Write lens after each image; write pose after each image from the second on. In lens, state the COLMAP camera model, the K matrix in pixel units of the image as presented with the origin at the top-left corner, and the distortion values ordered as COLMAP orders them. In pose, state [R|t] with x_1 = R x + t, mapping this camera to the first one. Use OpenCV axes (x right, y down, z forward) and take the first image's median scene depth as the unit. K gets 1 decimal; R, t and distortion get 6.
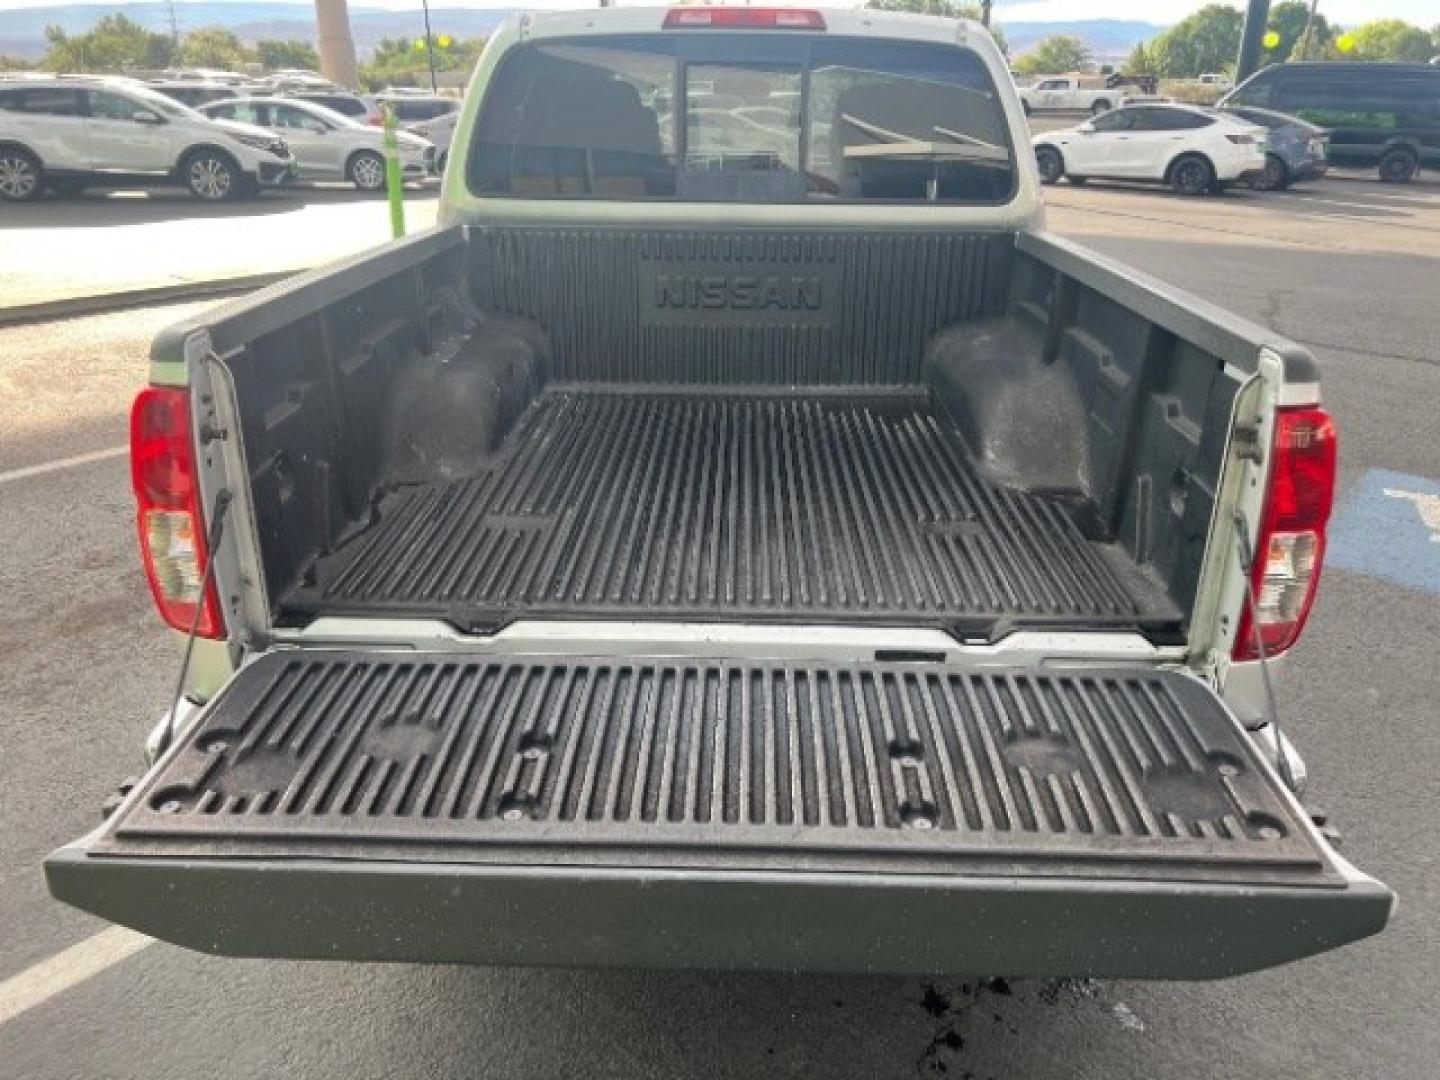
lens RADIAL K [[1086.9, 0, 731.0], [0, 1086.9, 534.4], [0, 0, 1]] dist [0.058077, -0.065098]
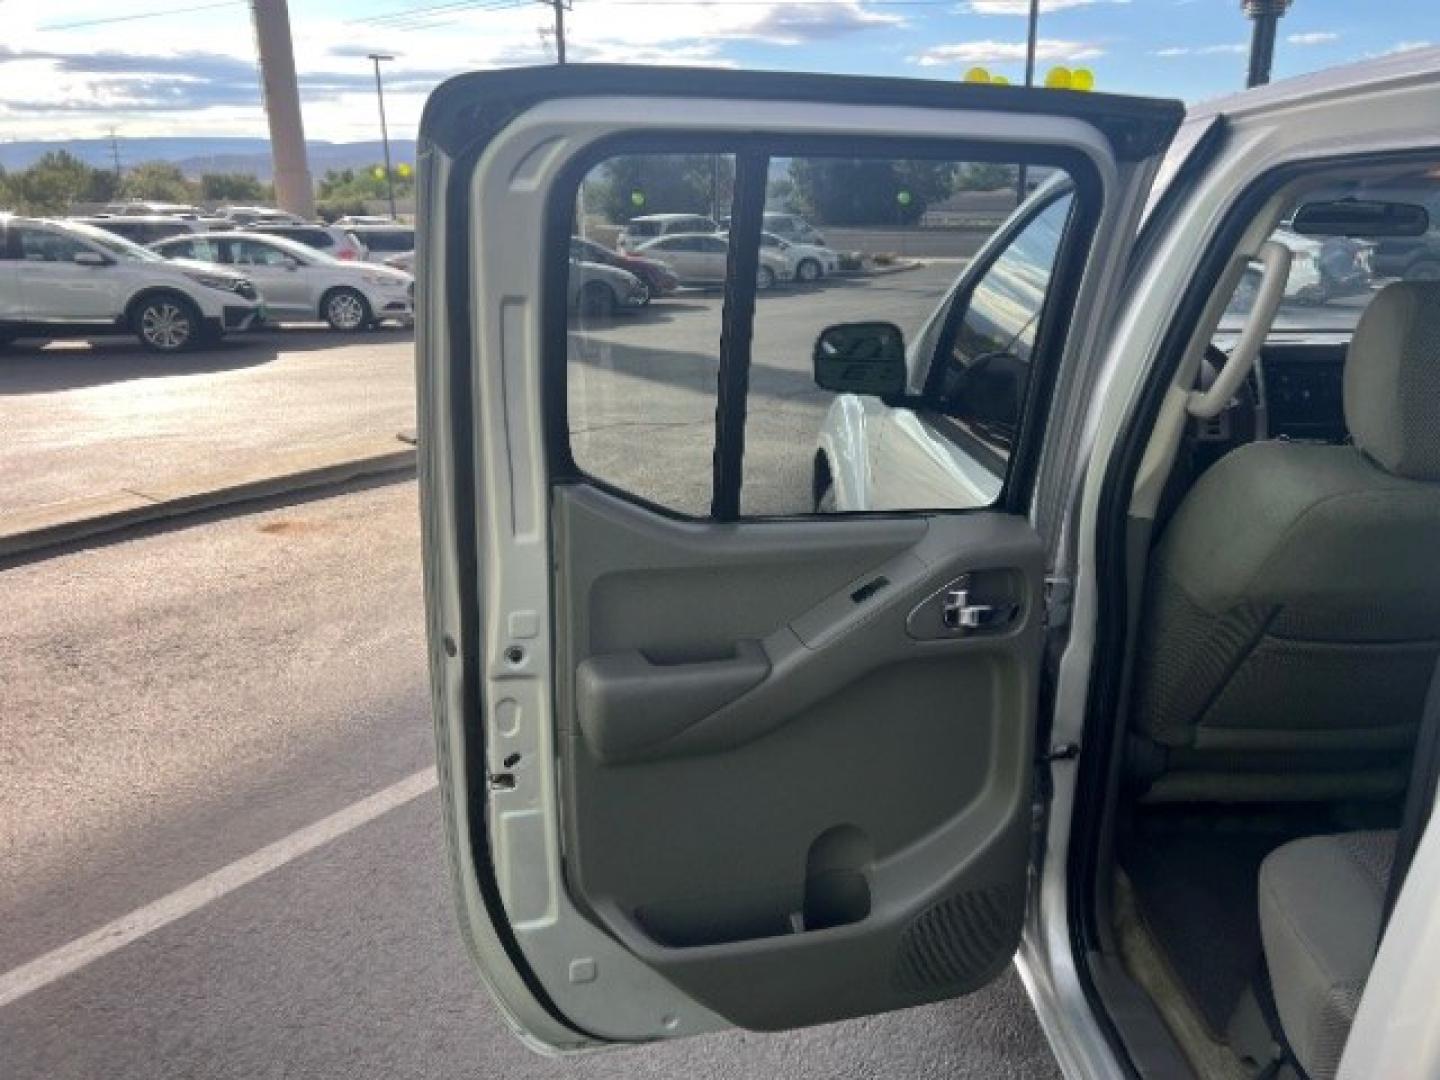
lens RADIAL K [[1087.7, 0, 716.1], [0, 1087.7, 536.1], [0, 0, 1]] dist [0.047086, -0.050932]
pose [[0.998808, -0.030786, 0.037883, -0.072818], [0.034278, 0.994862, -0.095266, -0.057304], [-0.034755, 0.096451, 0.994731, 0.133480]]
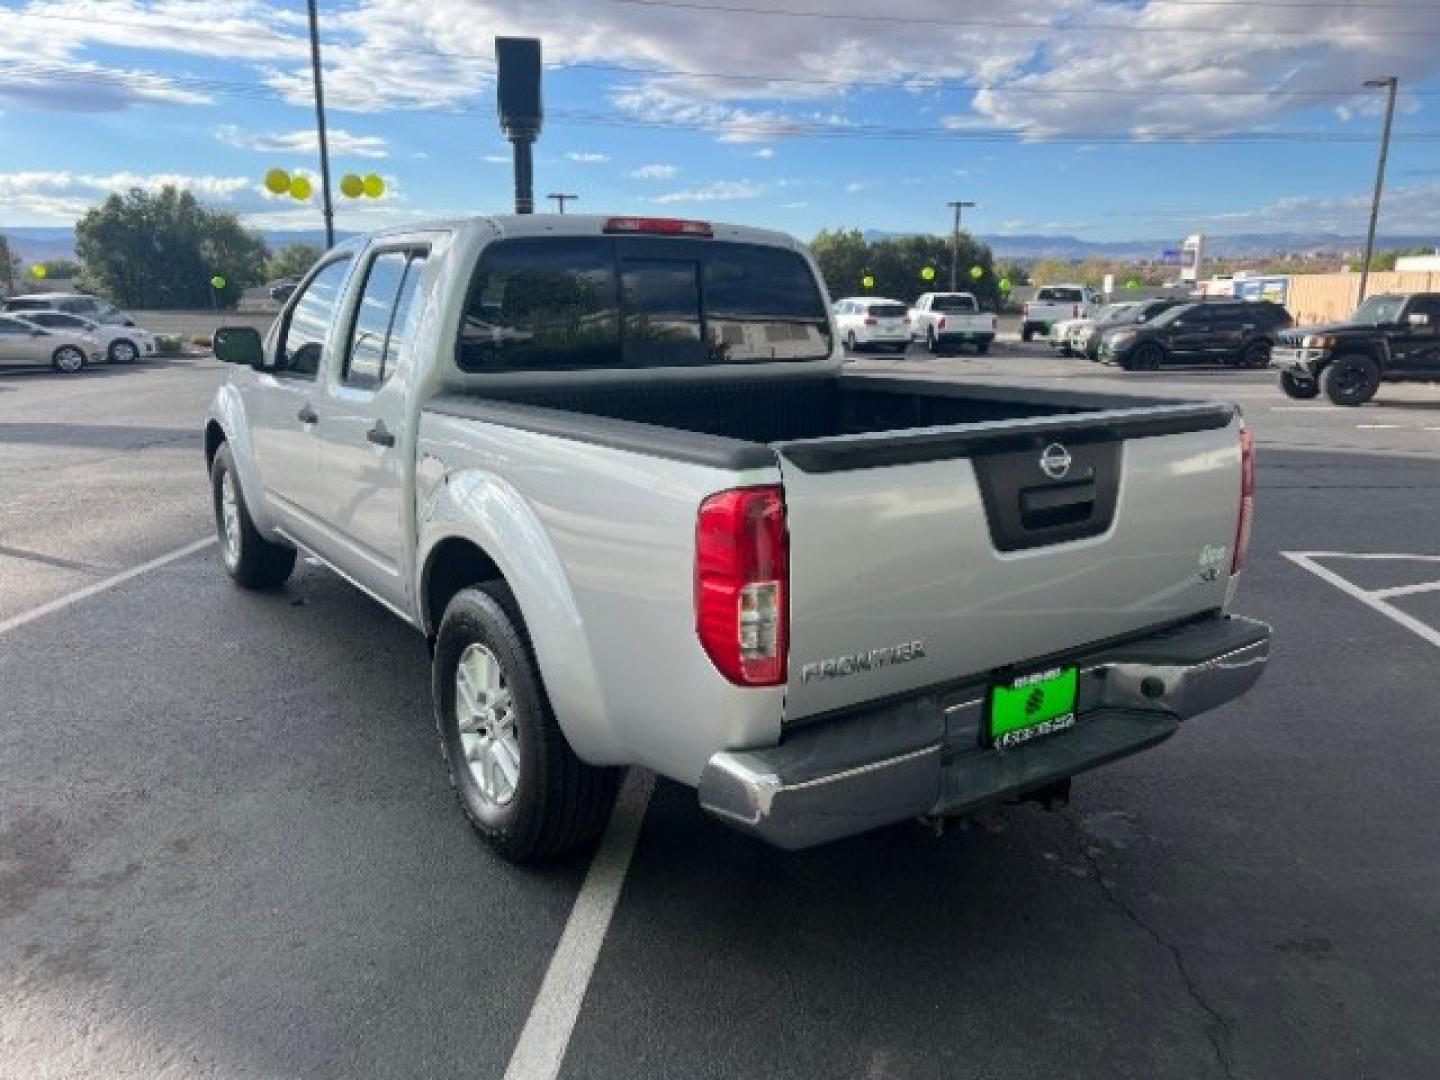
lens RADIAL K [[1087.7, 0, 722.2], [0, 1087.7, 547.8], [0, 0, 1]] dist [0.047086, -0.050932]
pose [[0.807406, -0.141447, 0.572790, -0.112280], [0.228678, 0.969973, -0.082816, 0.002800], [-0.543877, 0.197851, 0.815508, -0.001565]]
